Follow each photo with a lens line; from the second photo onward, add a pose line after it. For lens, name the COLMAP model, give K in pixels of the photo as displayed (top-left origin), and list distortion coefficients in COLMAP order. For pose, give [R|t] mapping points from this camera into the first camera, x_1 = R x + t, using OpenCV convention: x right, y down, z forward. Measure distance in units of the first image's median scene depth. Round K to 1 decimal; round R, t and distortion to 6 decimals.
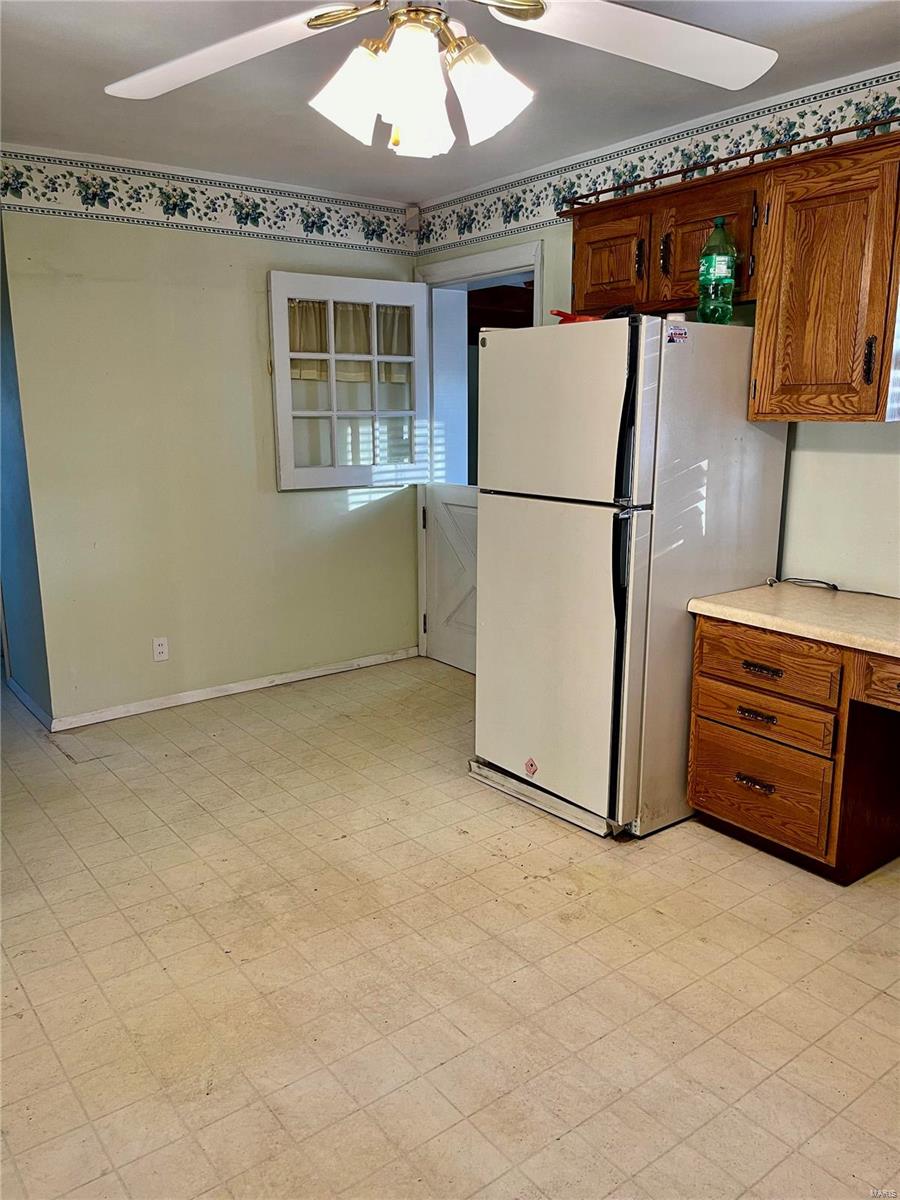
lens RADIAL K [[900.6, 0, 447.2], [0, 900.6, 599.5], [0, 0, 1]] dist [0.078872, -0.108107]
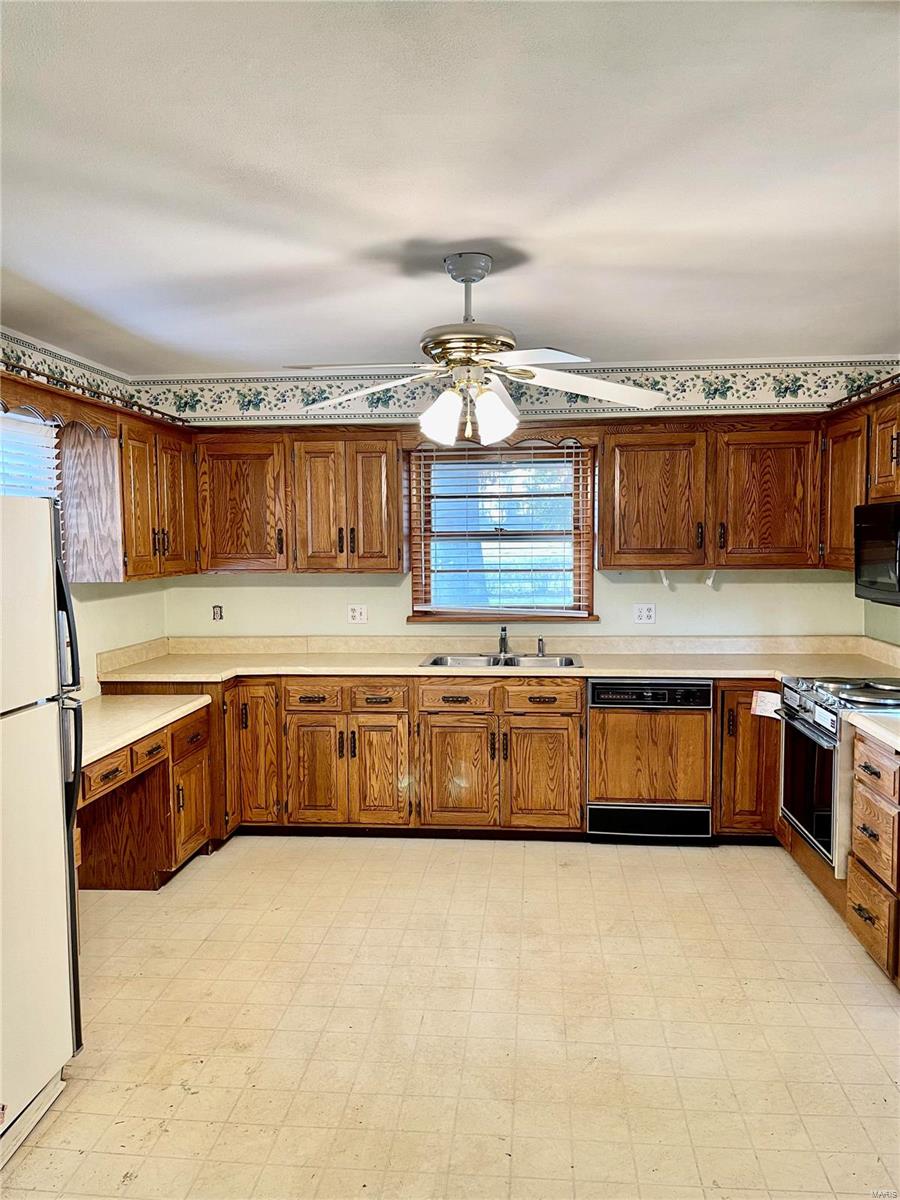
lens RADIAL K [[900.6, 0, 447.2], [0, 900.6, 599.5], [0, 0, 1]] dist [0.078872, -0.108107]
pose [[-0.727753, -0.037143, 0.684833, -0.812525], [0.162418, 0.960795, 0.224708, -0.386427], [-0.666330, 0.274762, -0.693188, 1.520287]]
